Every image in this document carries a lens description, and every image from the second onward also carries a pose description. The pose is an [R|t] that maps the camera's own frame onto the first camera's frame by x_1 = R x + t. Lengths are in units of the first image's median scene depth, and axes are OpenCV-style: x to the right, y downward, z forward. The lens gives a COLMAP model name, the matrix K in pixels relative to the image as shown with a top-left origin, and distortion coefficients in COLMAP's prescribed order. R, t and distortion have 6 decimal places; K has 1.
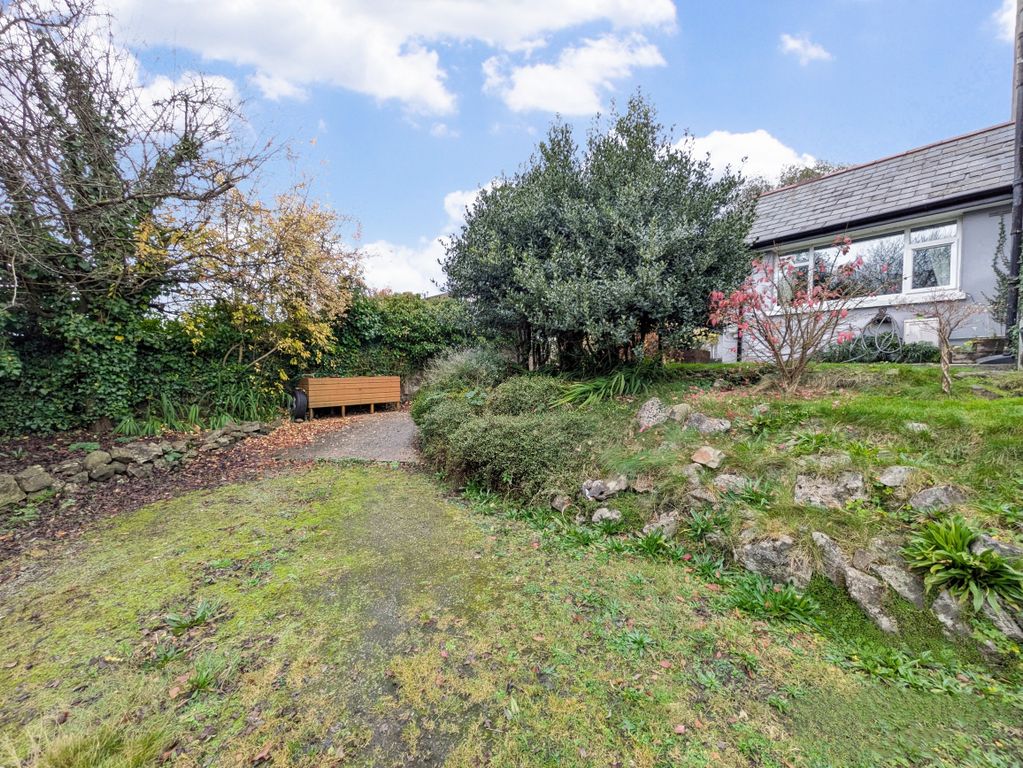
lens RADIAL K [[403.5, 0, 511.5], [0, 403.5, 384.0], [0, 0, 1]] dist [-0.000198, 0.000293]
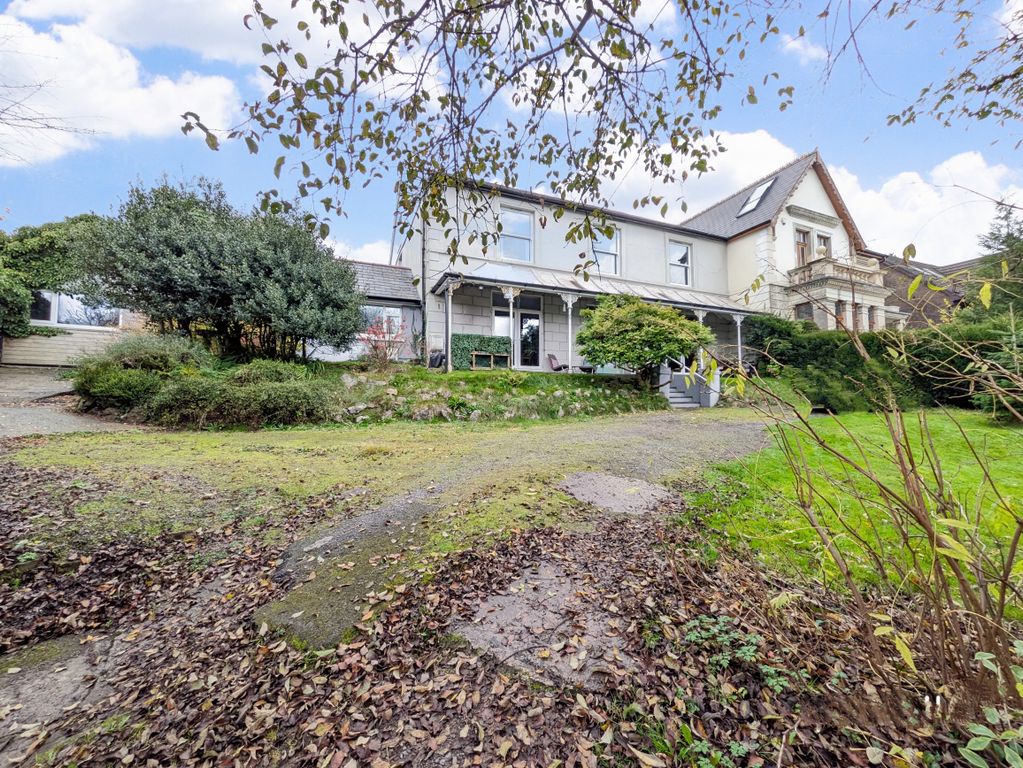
lens RADIAL K [[403.5, 0, 511.5], [0, 403.5, 384.0], [0, 0, 1]] dist [-0.000198, 0.000293]
pose [[0.284965, 0.018691, 0.958356, -1.878400], [0.018719, 0.999511, -0.025060, 0.209742], [-0.958355, 0.025081, 0.284475, -0.538196]]
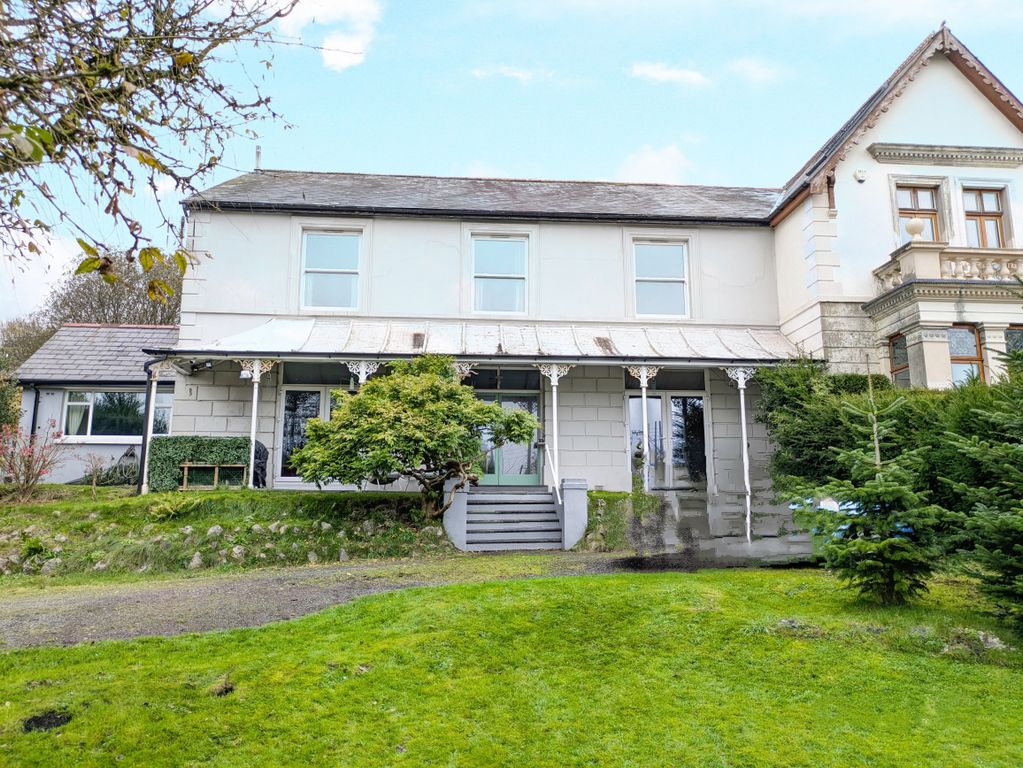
lens RADIAL K [[756.2, 0, 508.1], [0, 756.2, 388.5], [0, 0, 1]] dist [0.025879, -0.007051]
pose [[0.569723, 0.115779, 0.813641, -1.100732], [0.025707, 0.987032, -0.158453, 0.149139], [-0.821435, 0.111191, 0.559358, -3.408139]]
